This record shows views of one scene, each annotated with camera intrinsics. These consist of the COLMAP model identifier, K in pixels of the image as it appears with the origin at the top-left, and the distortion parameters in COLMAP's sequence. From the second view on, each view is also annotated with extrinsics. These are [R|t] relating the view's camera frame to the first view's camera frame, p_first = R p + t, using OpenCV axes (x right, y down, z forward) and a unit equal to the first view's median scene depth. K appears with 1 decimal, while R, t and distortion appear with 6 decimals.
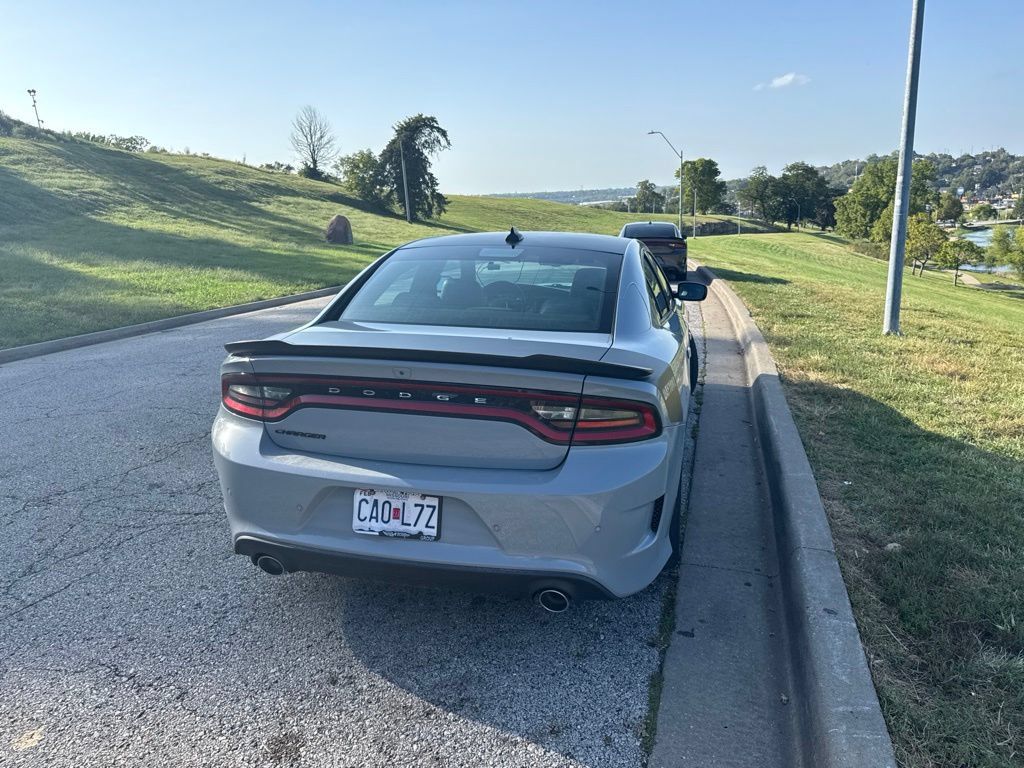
lens RADIAL K [[711.5, 0, 518.3], [0, 711.5, 384.2], [0, 0, 1]] dist [0.025198, -0.041694]
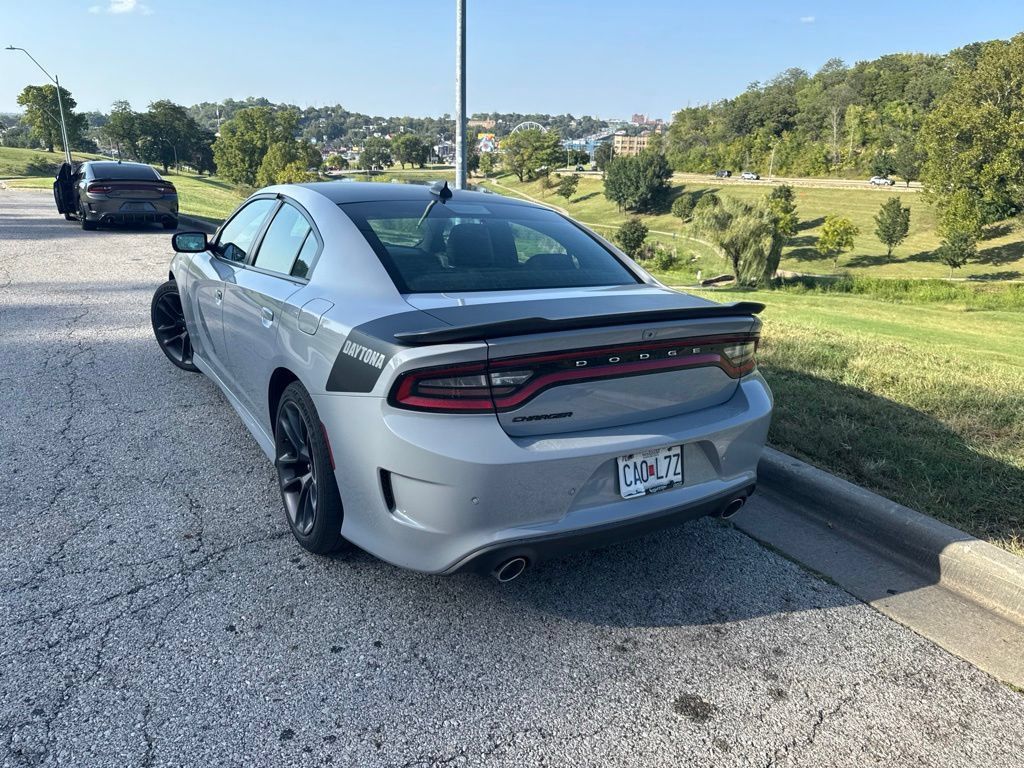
lens RADIAL K [[711.5, 0, 521.6], [0, 711.5, 375.8], [0, 0, 1]] dist [0.025198, -0.041694]
pose [[0.715508, -0.159466, 0.680161, -0.993793], [0.116167, 0.987203, 0.109249, -0.090927], [-0.688879, 0.000844, 0.724876, 0.374810]]
